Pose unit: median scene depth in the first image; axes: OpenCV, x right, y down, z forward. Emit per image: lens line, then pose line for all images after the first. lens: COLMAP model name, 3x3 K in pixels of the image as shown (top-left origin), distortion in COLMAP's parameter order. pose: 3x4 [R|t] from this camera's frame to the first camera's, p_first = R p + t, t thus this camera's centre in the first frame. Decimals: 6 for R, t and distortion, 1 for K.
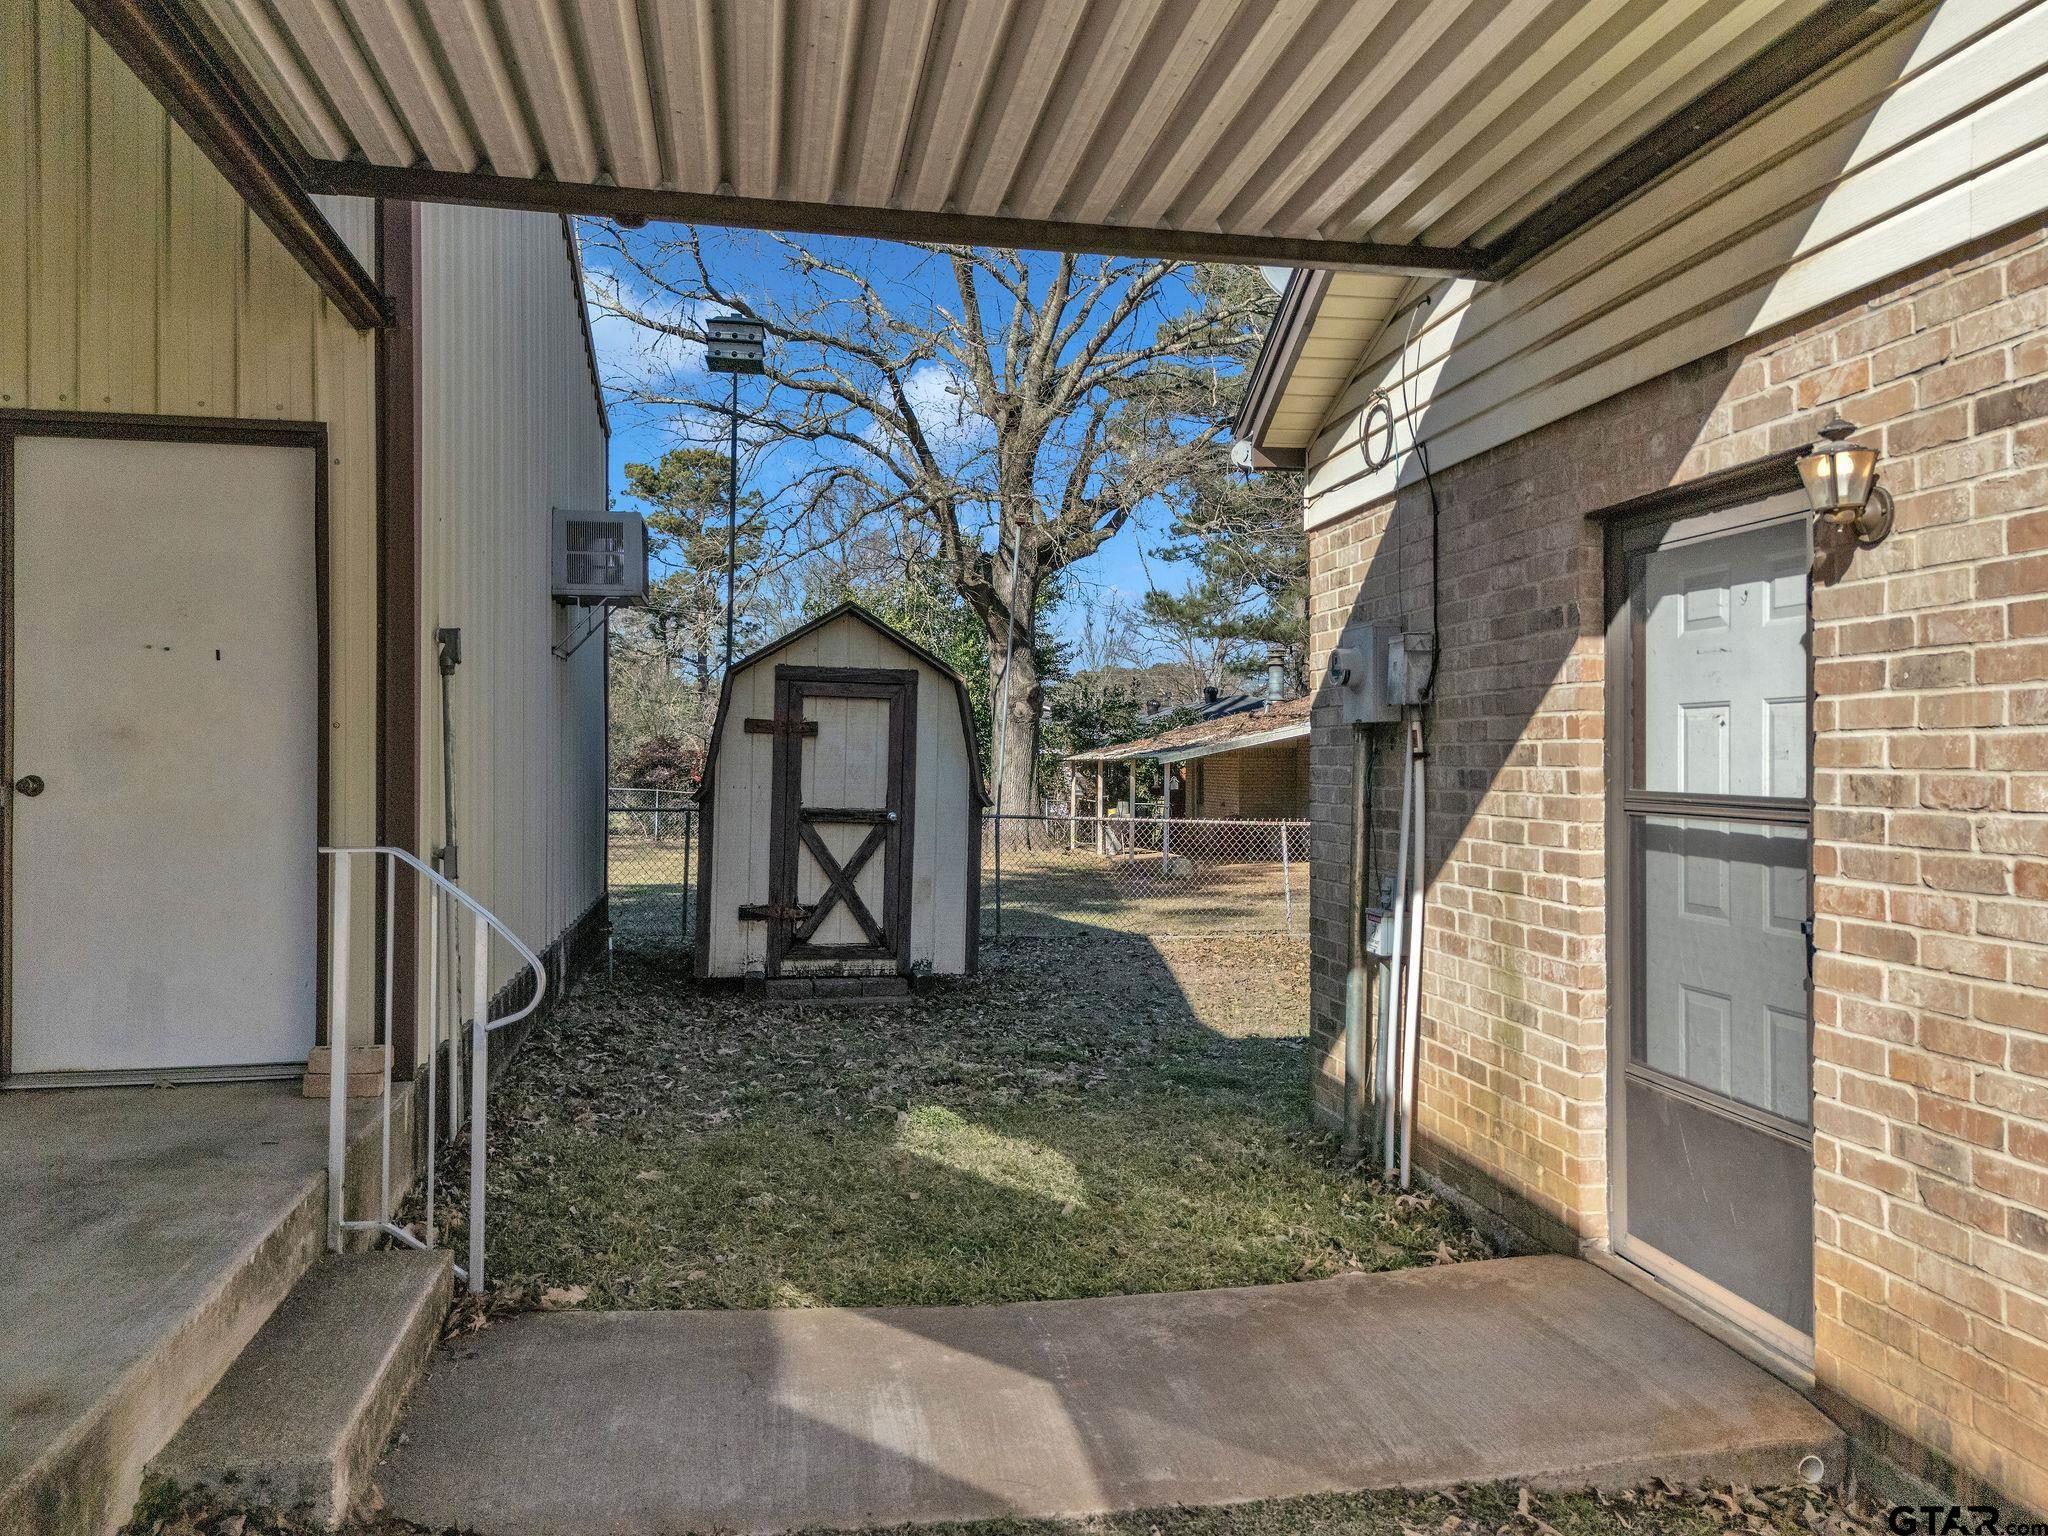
lens RADIAL K [[1539.2, 0, 1024.5], [0, 1539.2, 766.9], [0, 0, 1]] dist [0.039748, -0.004508]
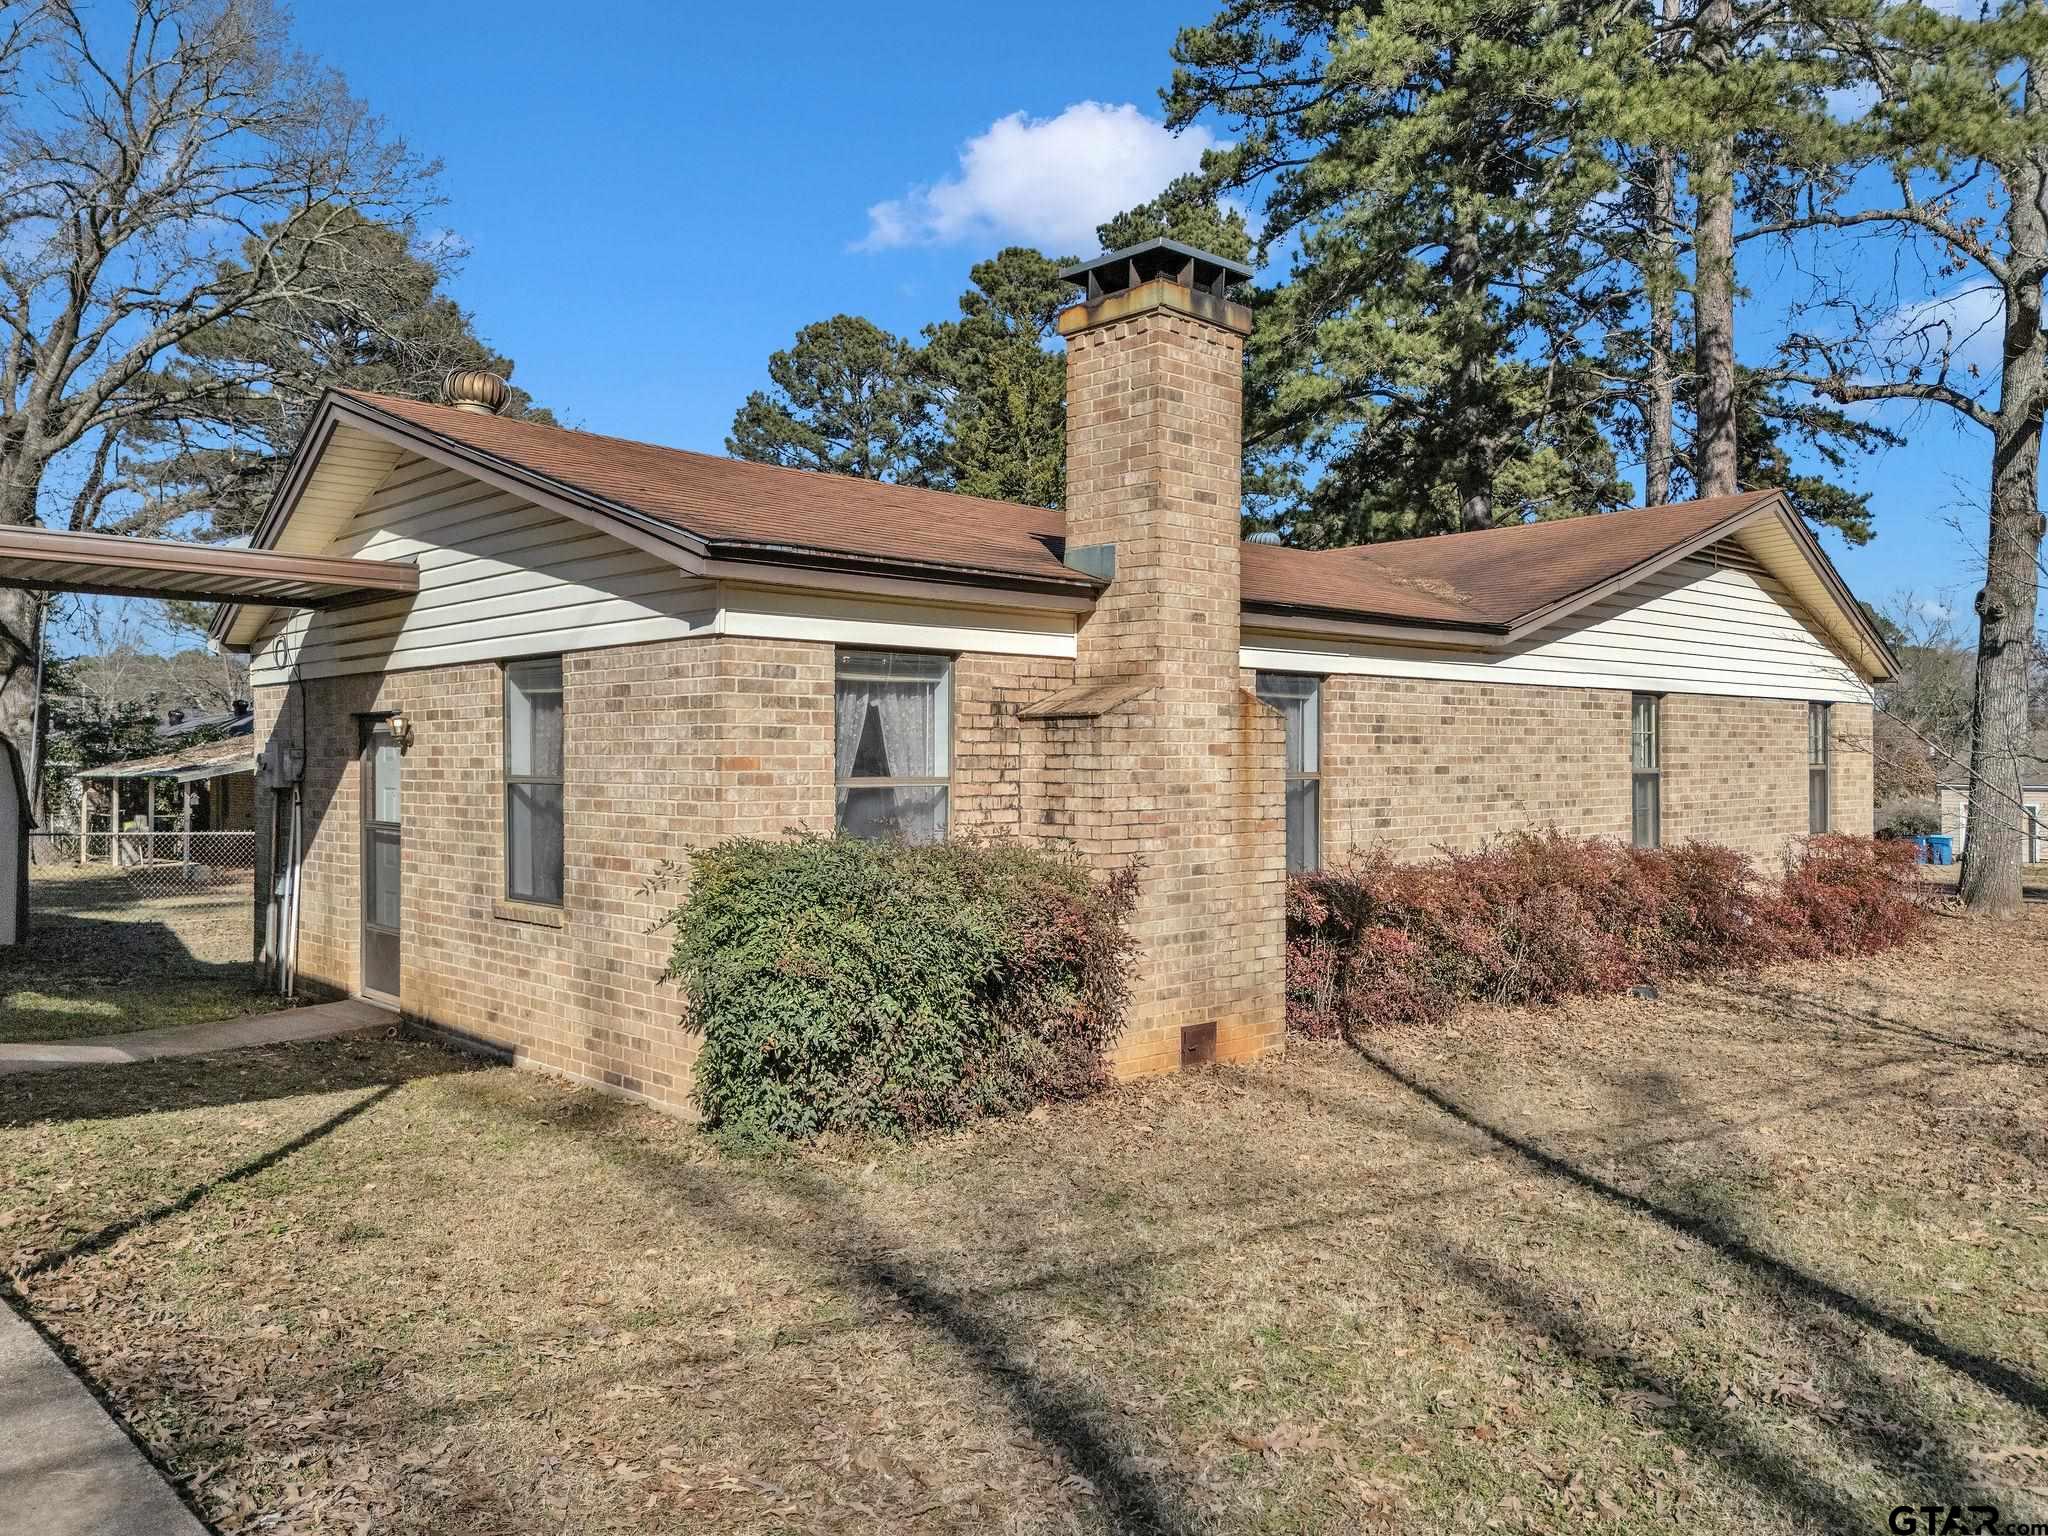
lens RADIAL K [[1539.2, 0, 1023.0], [0, 1539.2, 766.3], [0, 0, 1]] dist [0.039748, -0.004508]
pose [[0.836736, 0.001063, 0.547605, -0.018454], [0.000241, 0.999997, -0.002309, -0.010765], [-0.547606, 0.002064, 0.836734, -0.280562]]
